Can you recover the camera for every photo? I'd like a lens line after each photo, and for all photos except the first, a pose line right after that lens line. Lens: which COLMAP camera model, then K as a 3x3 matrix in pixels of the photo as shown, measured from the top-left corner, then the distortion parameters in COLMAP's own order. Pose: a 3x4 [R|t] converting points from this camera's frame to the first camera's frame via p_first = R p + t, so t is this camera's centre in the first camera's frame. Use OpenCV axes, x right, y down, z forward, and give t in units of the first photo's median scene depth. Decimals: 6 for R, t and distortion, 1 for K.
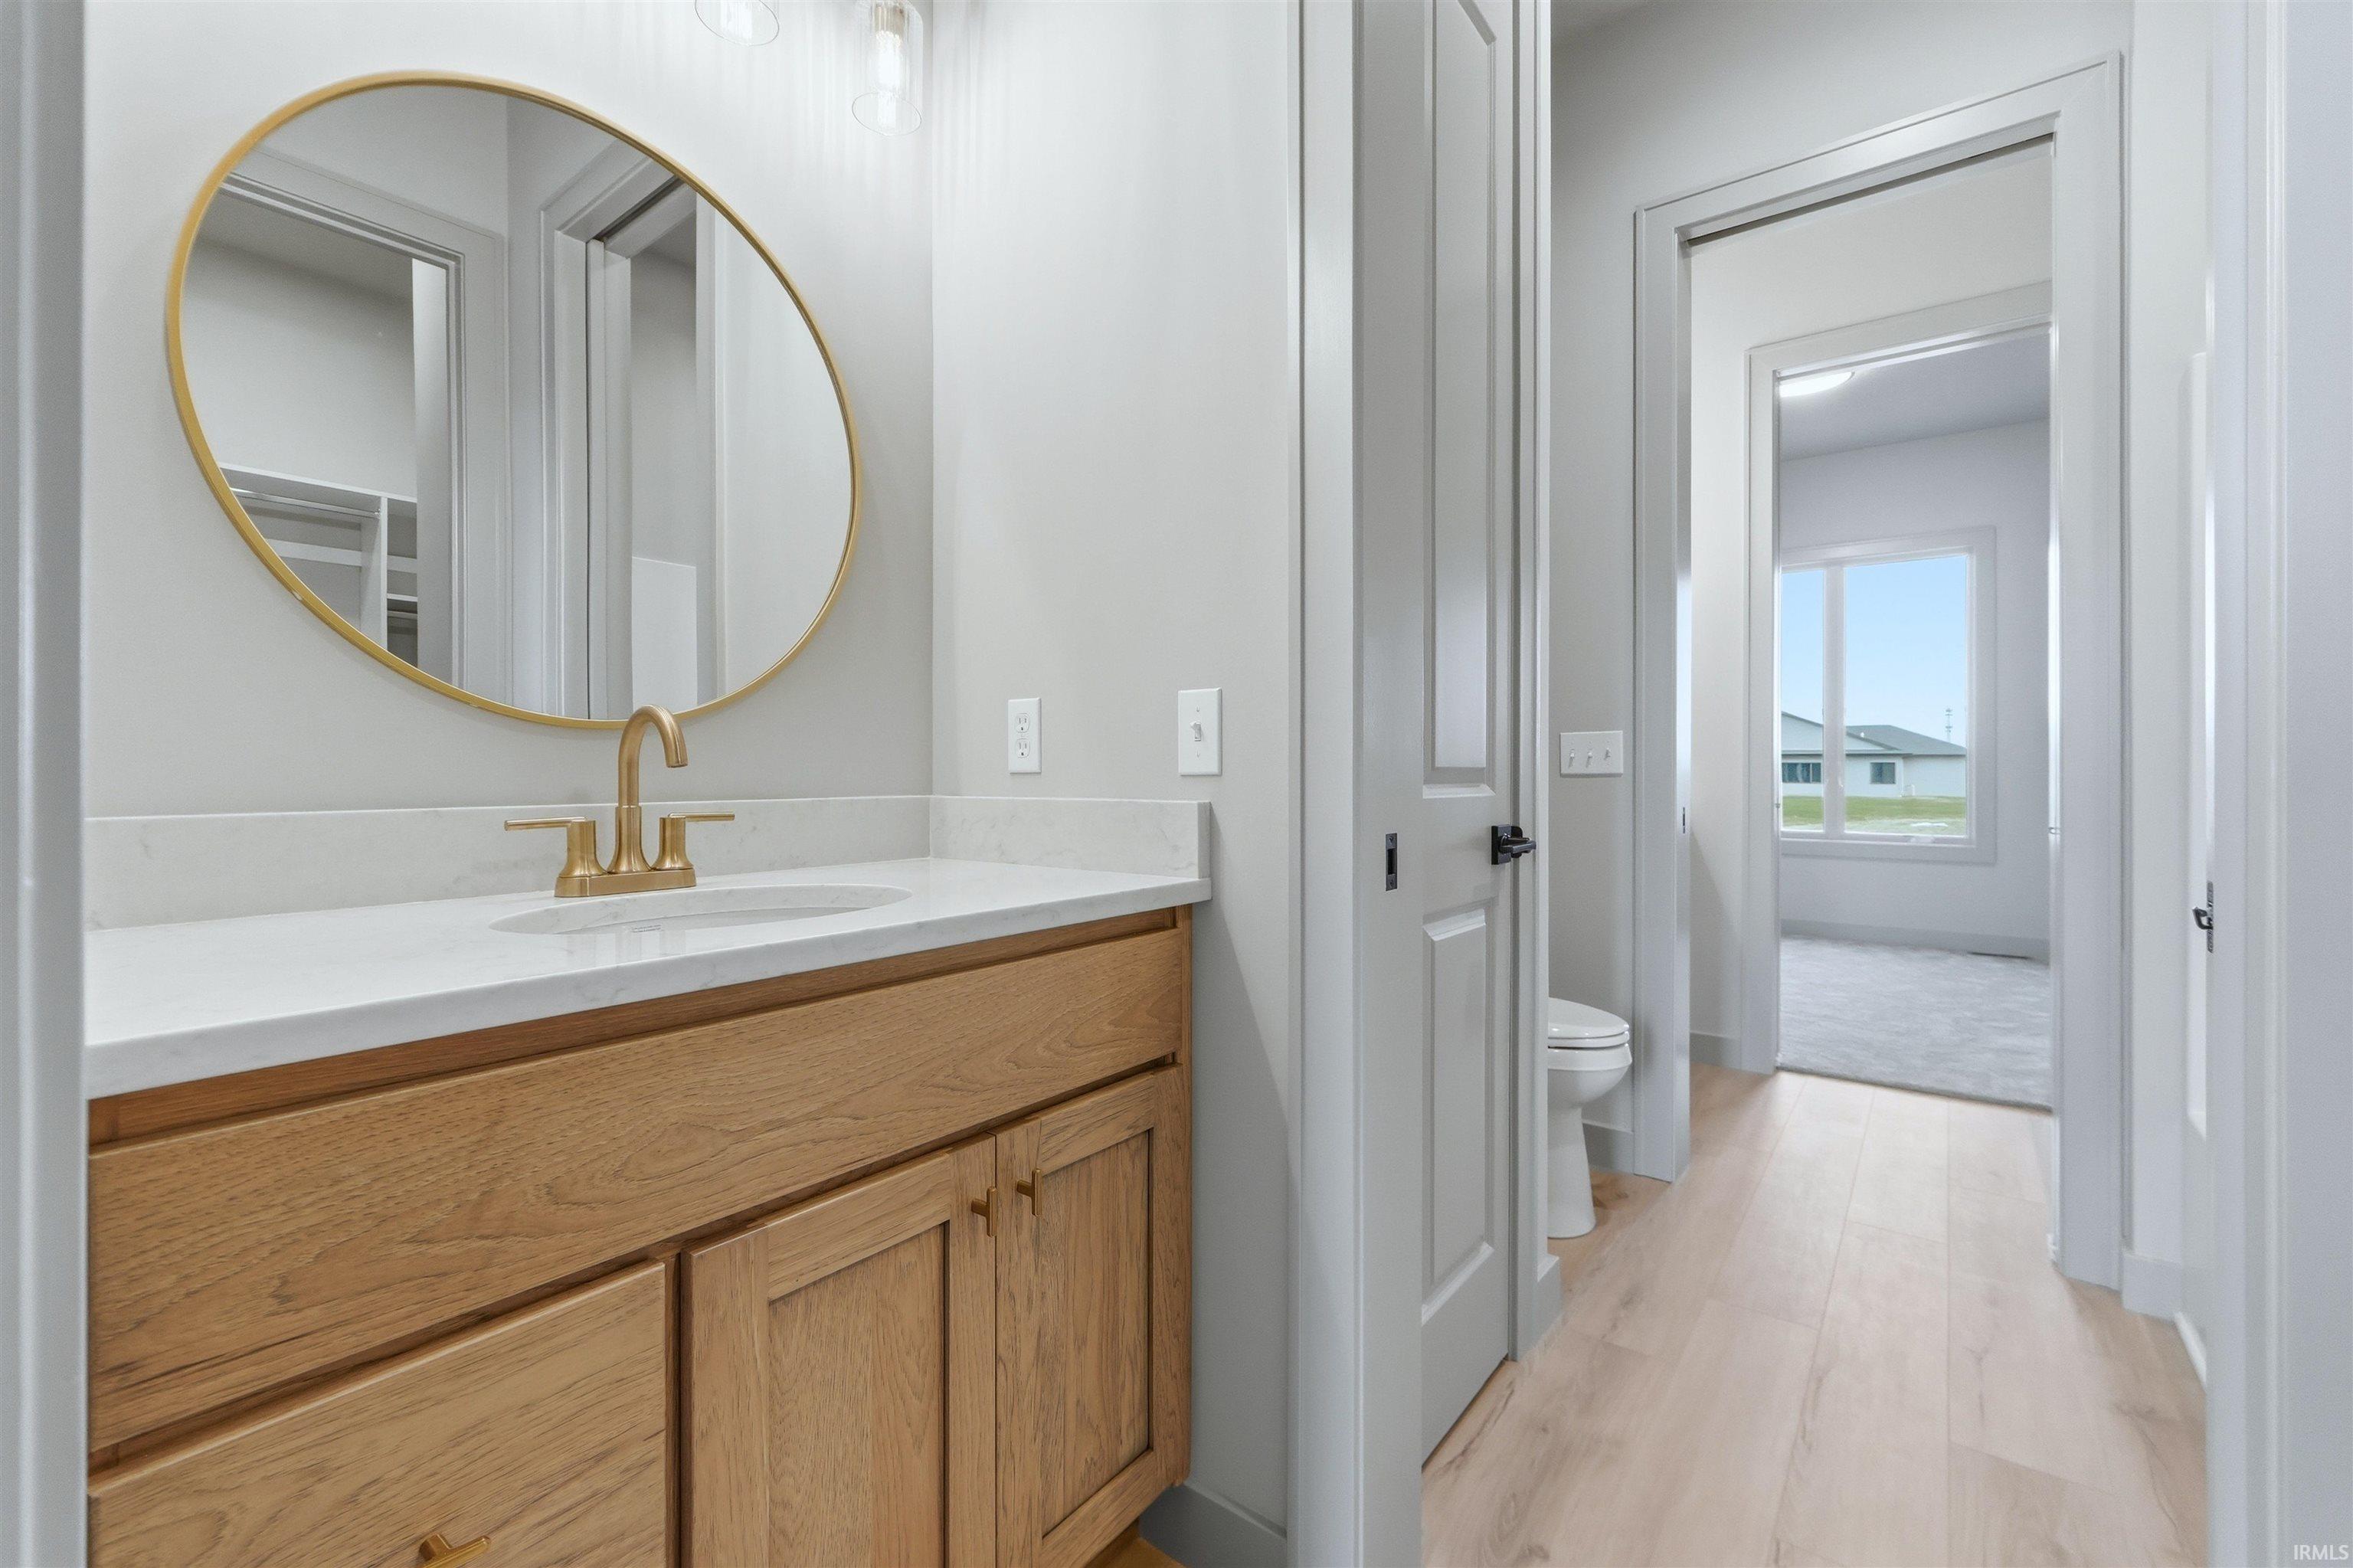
lens RADIAL K [[991.9, 0, 1171.4], [0, 991.9, 770.3], [0, 0, 1]] dist [0.002112, 0.000344]
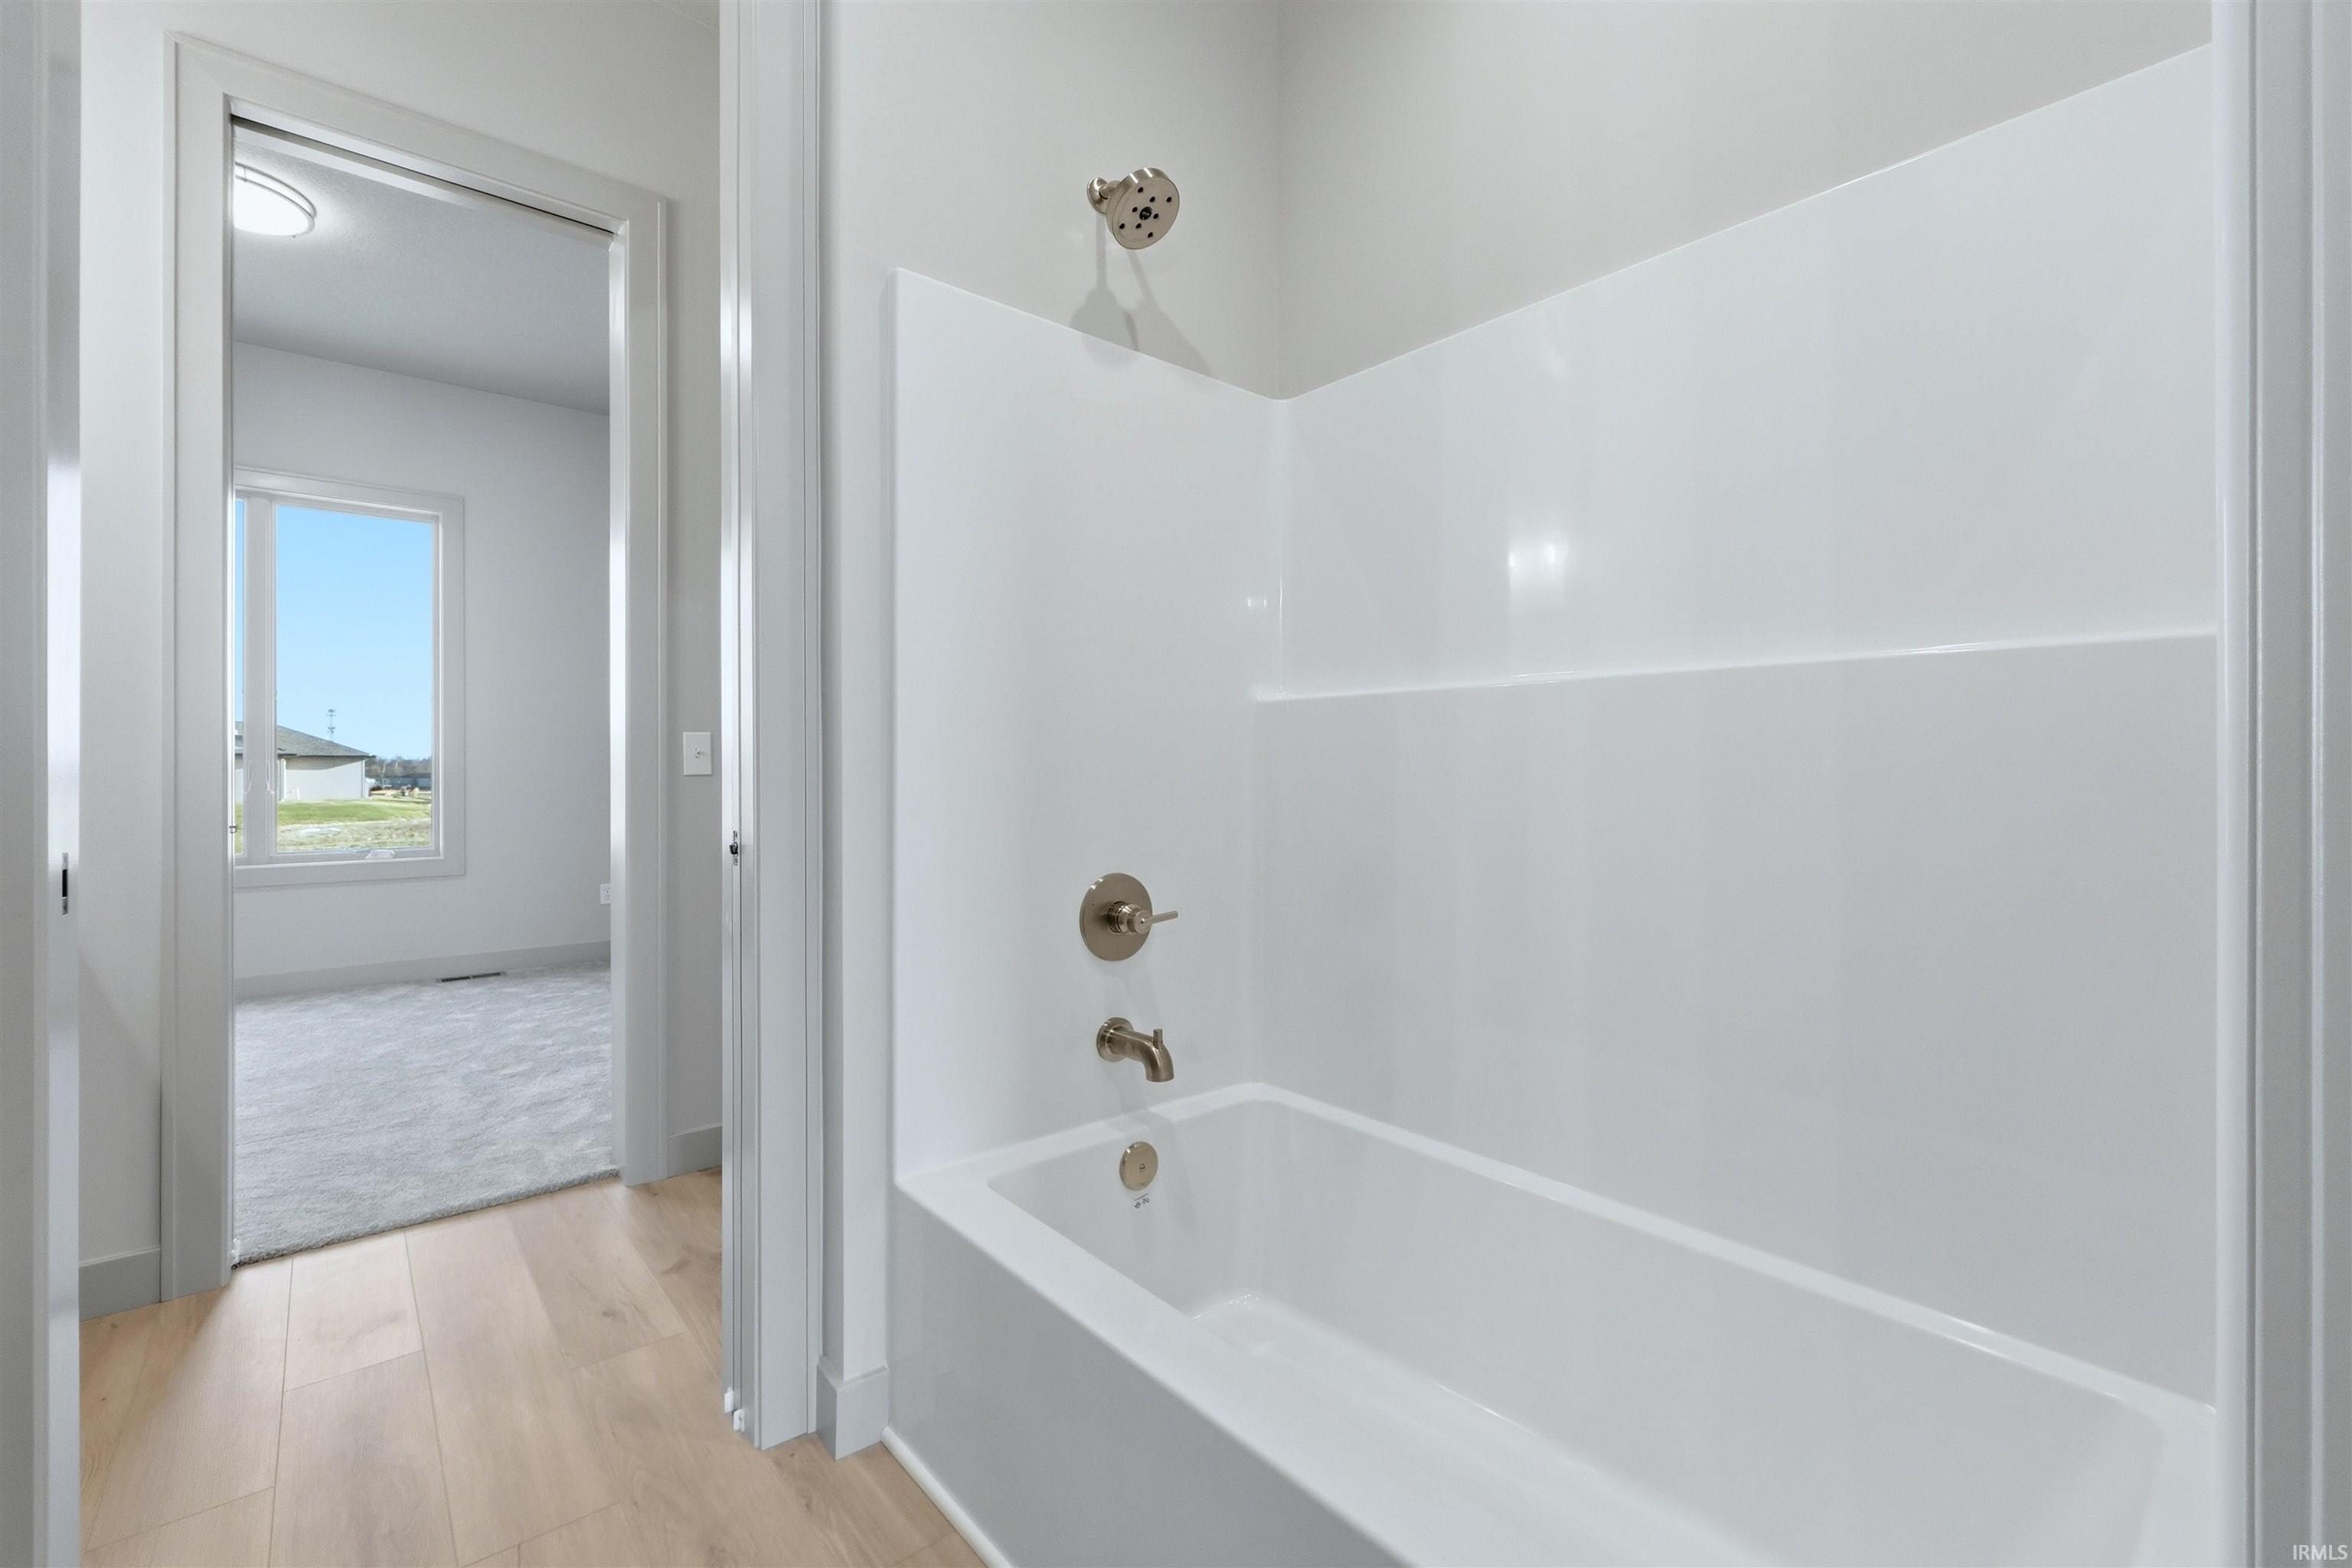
lens RADIAL K [[931.0, 0, 1179.2], [0, 931.0, 743.6], [0, 0, 1]] dist [0.000490, 0.000092]
pose [[0.173506, 0.027799, 0.984440, 0.109706], [0.003096, 0.999581, -0.028772, -0.010110], [-0.984828, 0.008040, 0.173347, 0.269750]]
